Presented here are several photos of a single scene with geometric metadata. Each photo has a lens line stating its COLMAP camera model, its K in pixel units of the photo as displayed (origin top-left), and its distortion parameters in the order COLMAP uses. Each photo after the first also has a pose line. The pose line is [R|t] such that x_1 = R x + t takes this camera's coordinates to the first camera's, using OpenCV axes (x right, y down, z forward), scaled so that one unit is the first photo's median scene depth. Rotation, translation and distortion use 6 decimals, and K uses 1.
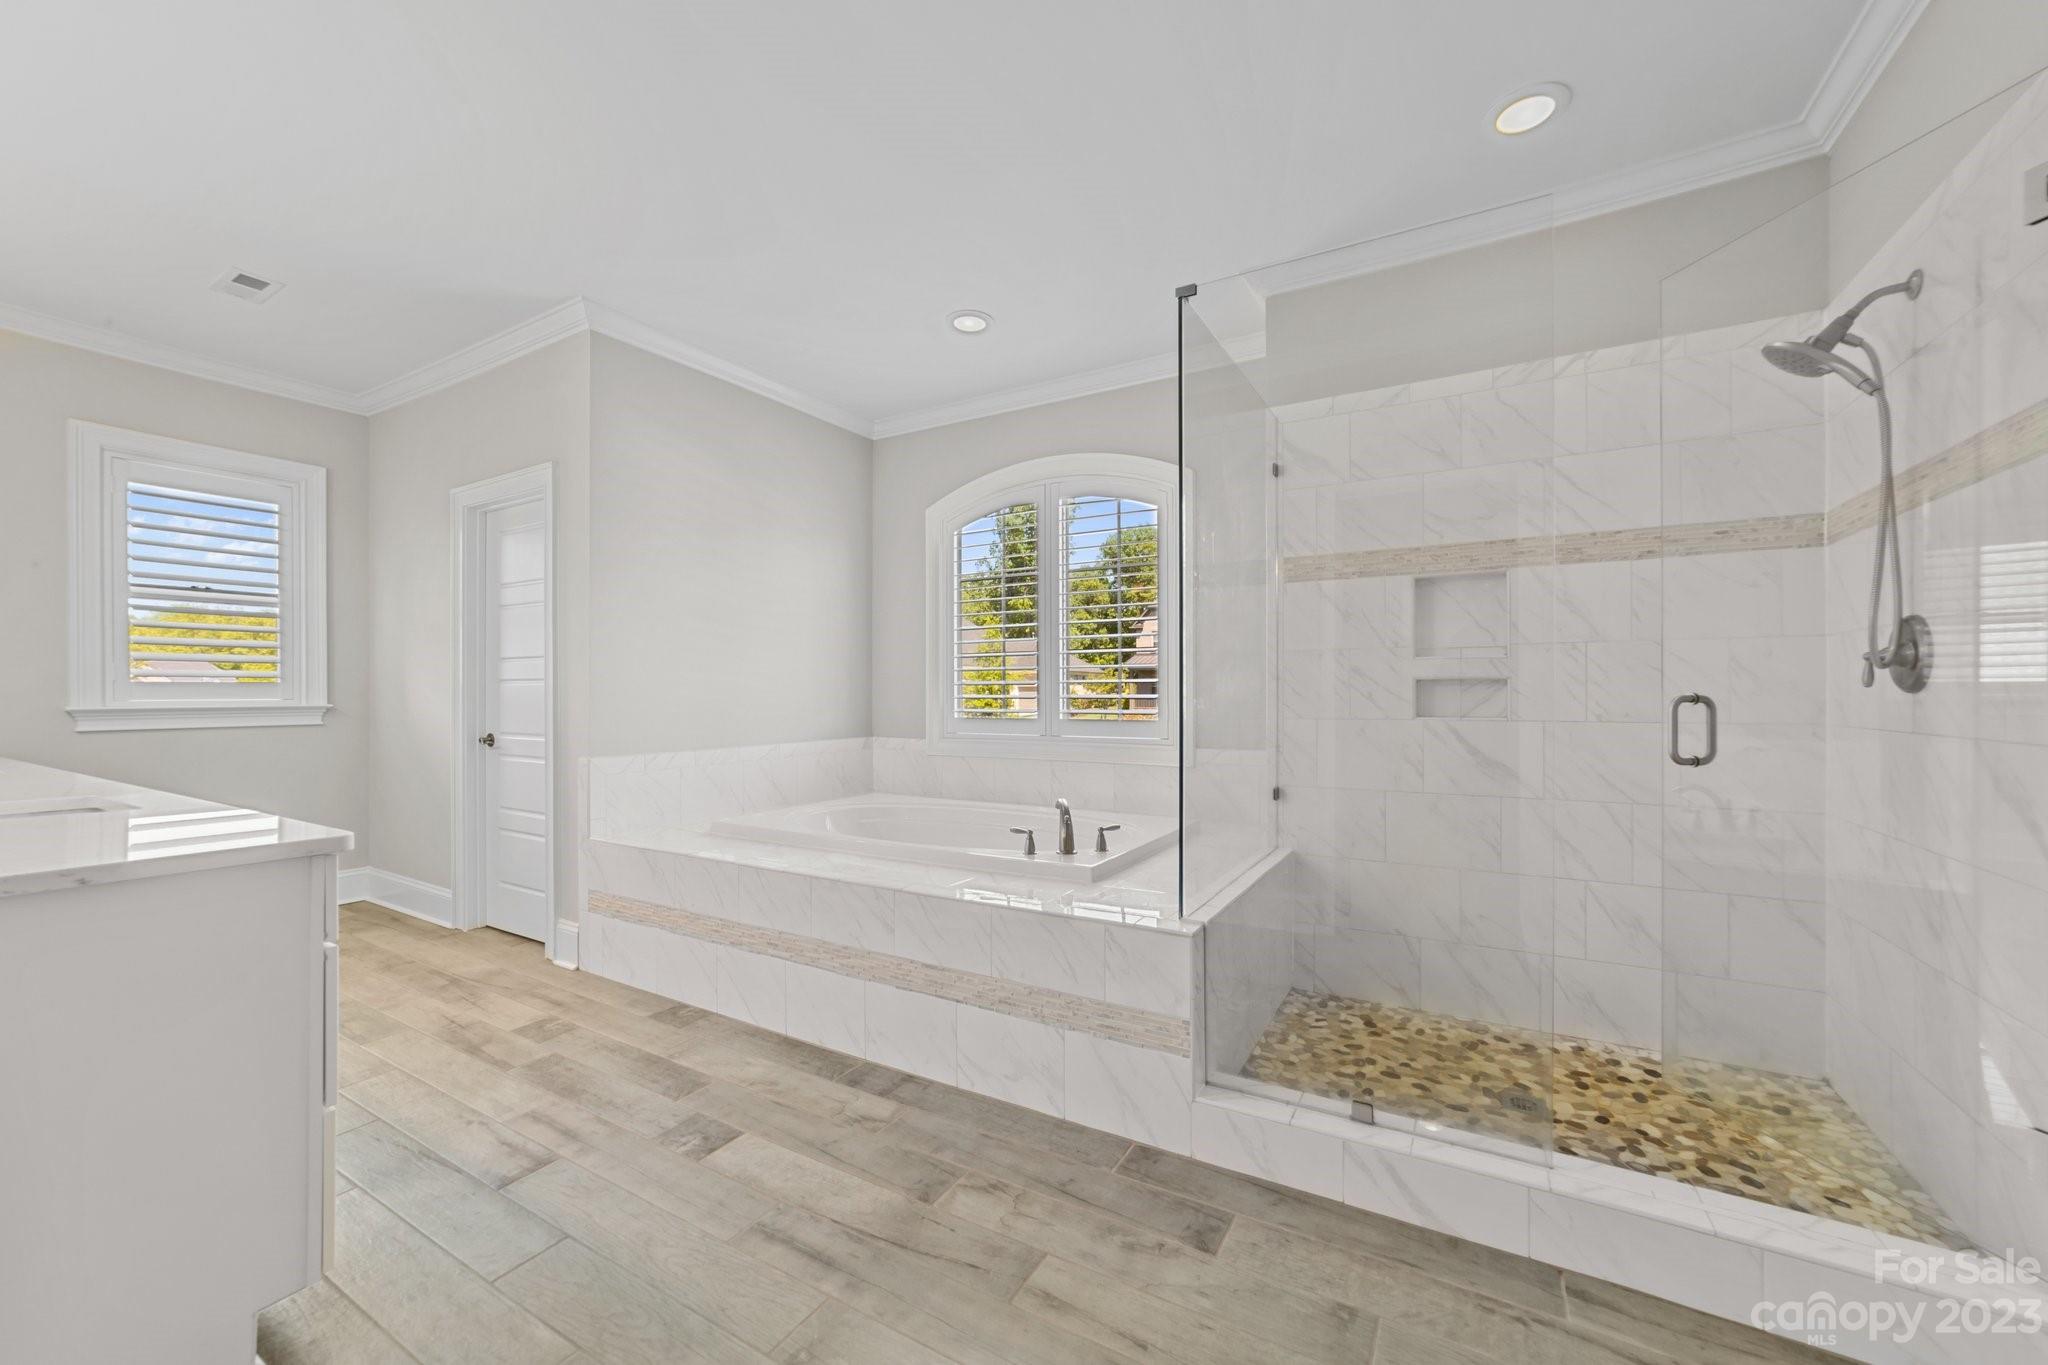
lens RADIAL K [[807.8, 0, 1029.9], [0, 807.8, 683.3], [0, 0, 1]] dist [-0.001899, 0.000404]
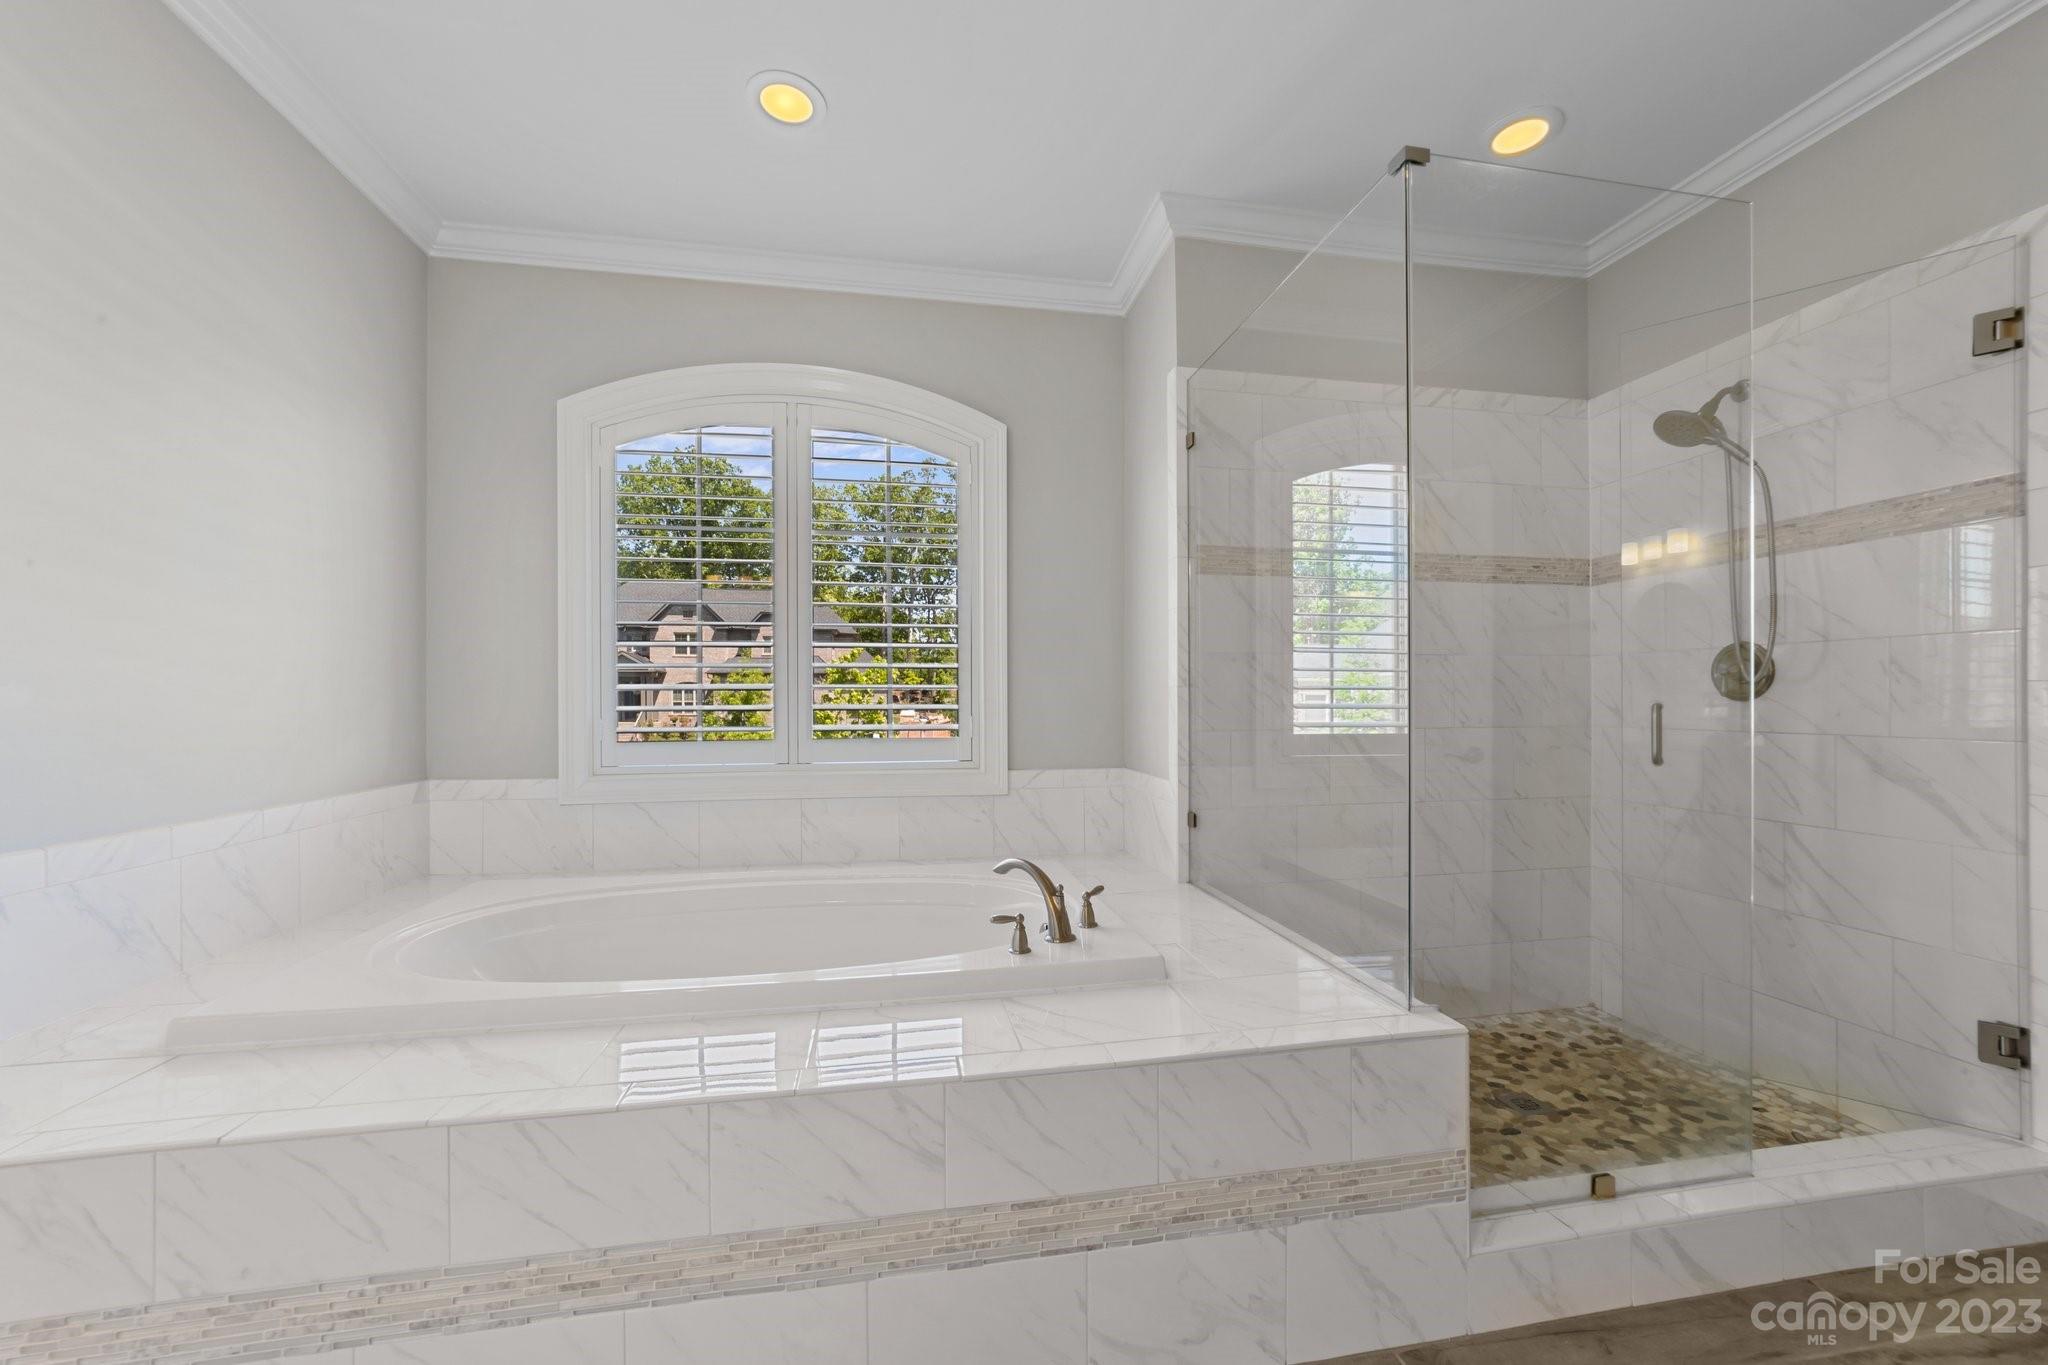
lens RADIAL K [[807.8, 0, 1029.9], [0, 807.8, 683.3], [0, 0, 1]] dist [-0.001899, 0.000404]
pose [[0.750485, 0.011912, 0.660780, -0.512888], [-0.006189, 0.999920, -0.010995, 0.005005], [-0.660858, 0.004162, 0.750499, 0.618957]]
